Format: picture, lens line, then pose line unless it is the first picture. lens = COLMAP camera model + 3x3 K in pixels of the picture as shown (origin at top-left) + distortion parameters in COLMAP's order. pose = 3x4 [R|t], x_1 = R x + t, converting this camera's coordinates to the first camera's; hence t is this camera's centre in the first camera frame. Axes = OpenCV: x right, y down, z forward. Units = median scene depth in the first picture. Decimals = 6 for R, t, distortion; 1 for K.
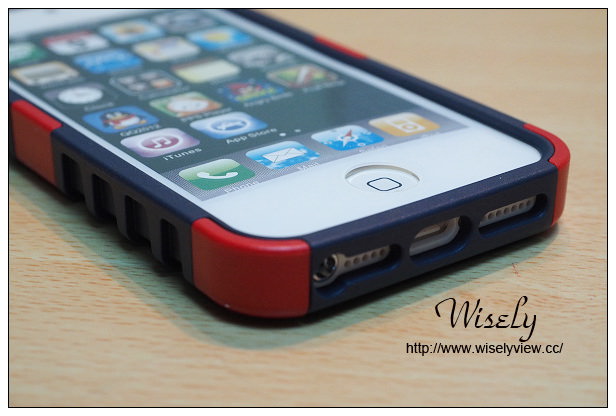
lens RADIAL K [[1377.1, 0, 343.0], [0, 1377.1, 208.4], [0, 0, 1]] dist [-0.021356, -0.178167]
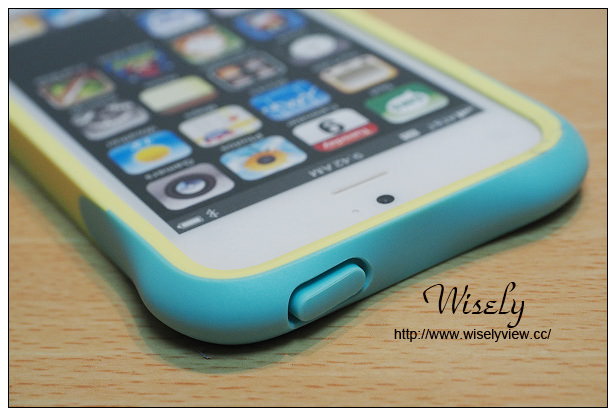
lens RADIAL K [[1394.2, 0, 347.7], [0, 1394.2, 208.2], [0, 0, 1]] dist [-0.012898, 0.019810]
pose [[-0.994088, 0.031601, 0.103876, -0.325749], [0.103929, 0.553849, 0.826105, -0.859355], [-0.031426, 0.832017, -0.553859, 1.701275]]
